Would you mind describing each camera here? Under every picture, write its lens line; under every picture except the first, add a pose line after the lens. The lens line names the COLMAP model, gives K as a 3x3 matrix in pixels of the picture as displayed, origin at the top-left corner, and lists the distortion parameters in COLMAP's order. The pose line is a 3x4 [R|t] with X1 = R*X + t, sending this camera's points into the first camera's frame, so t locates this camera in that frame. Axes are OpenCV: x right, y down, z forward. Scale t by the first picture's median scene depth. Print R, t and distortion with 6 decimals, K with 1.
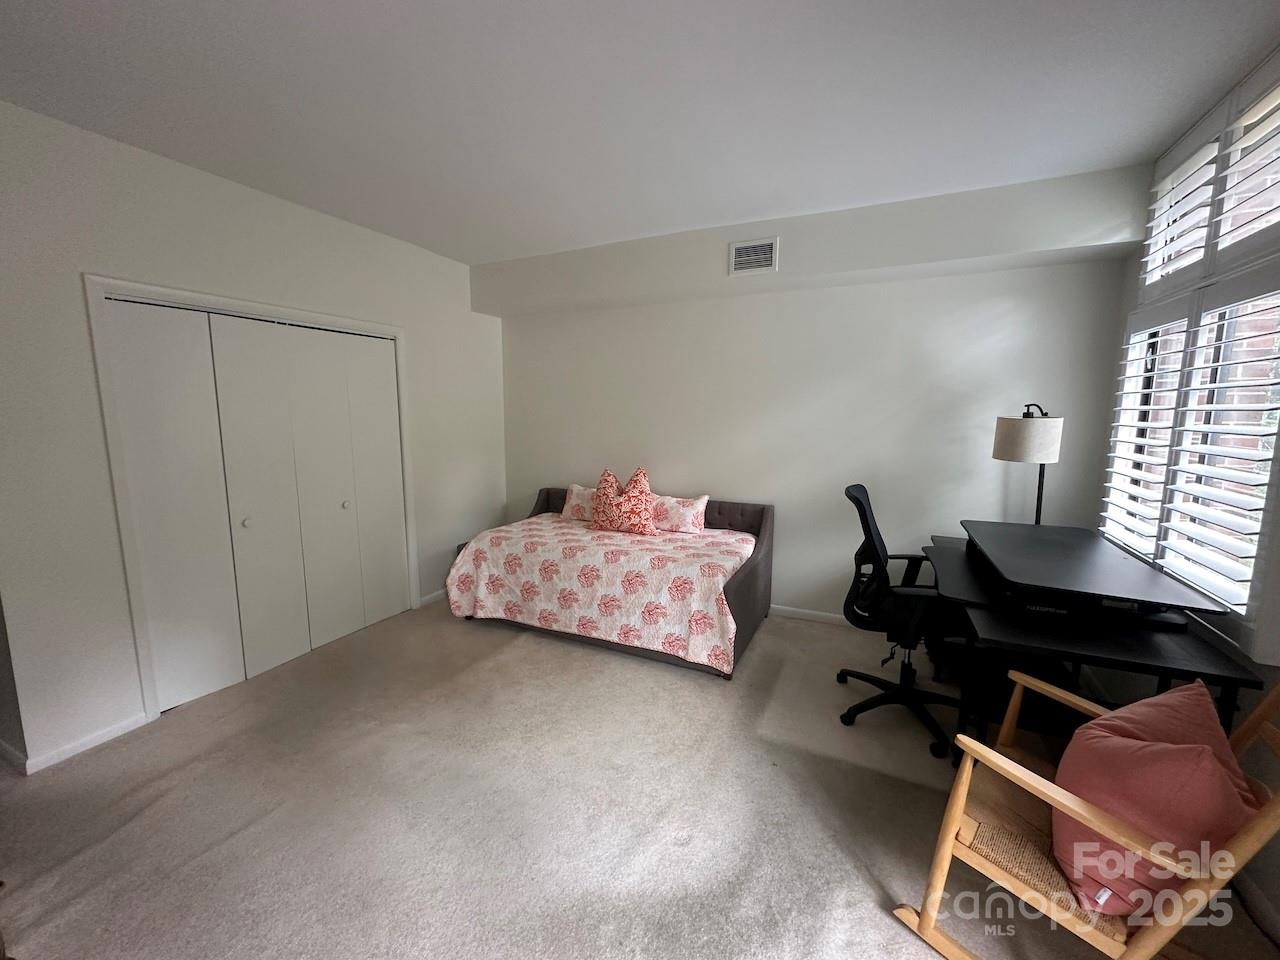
lens RADIAL K [[510.7, 0, 640.0], [0, 510.7, 480.0], [0, 0, 1]] dist [-0.000977, -0.000038]
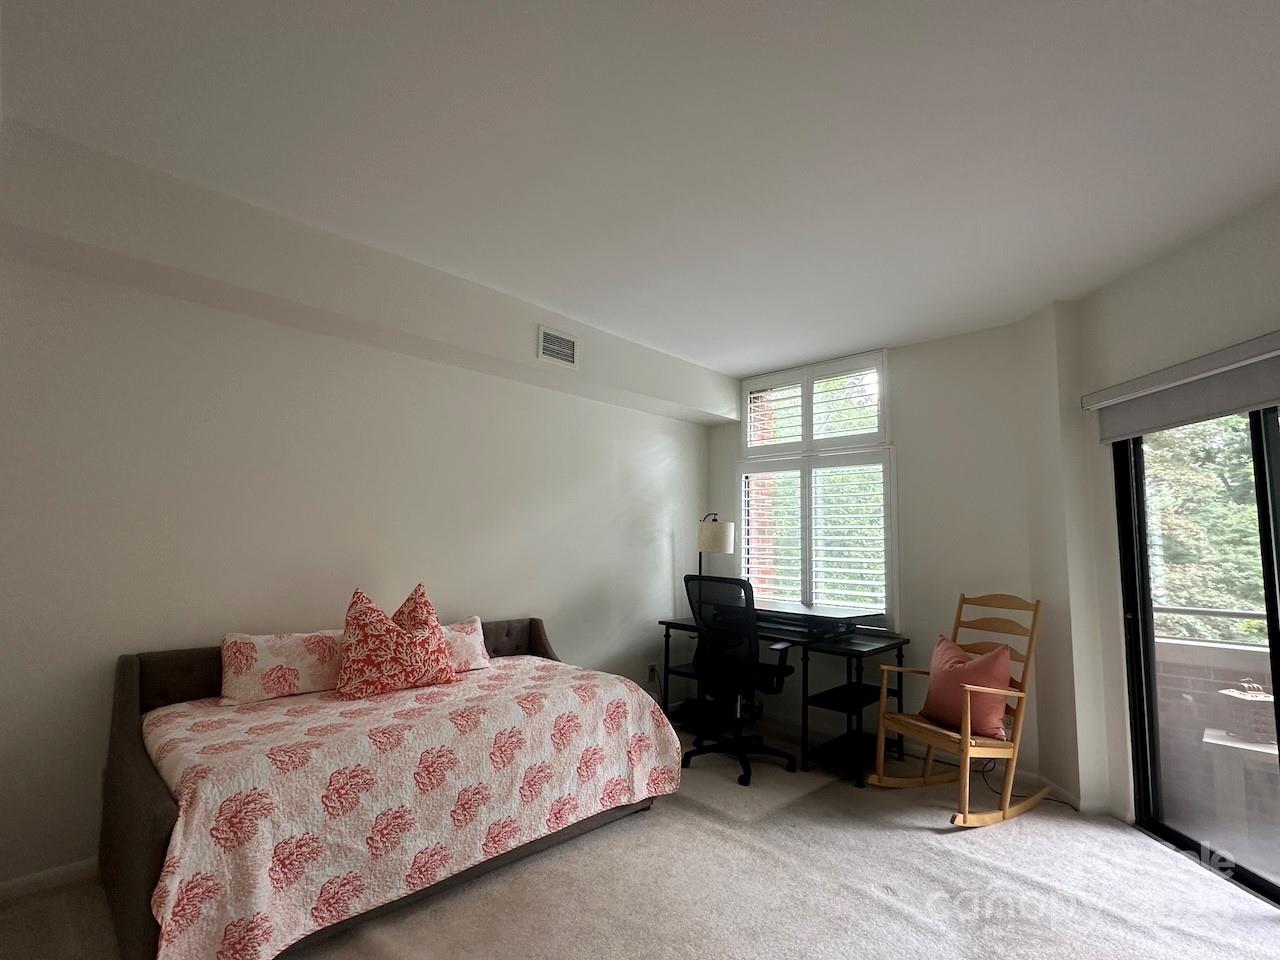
lens RADIAL K [[620.1, 0, 640.0], [0, 620.1, 480.0], [0, 0, 1]] dist [0.001487, 0.000203]
pose [[0.311304, 0.103194, 0.944691, -0.800739], [0.110064, 0.983481, -0.143701, -0.011005], [-0.943915, 0.148712, 0.294803, 0.553246]]
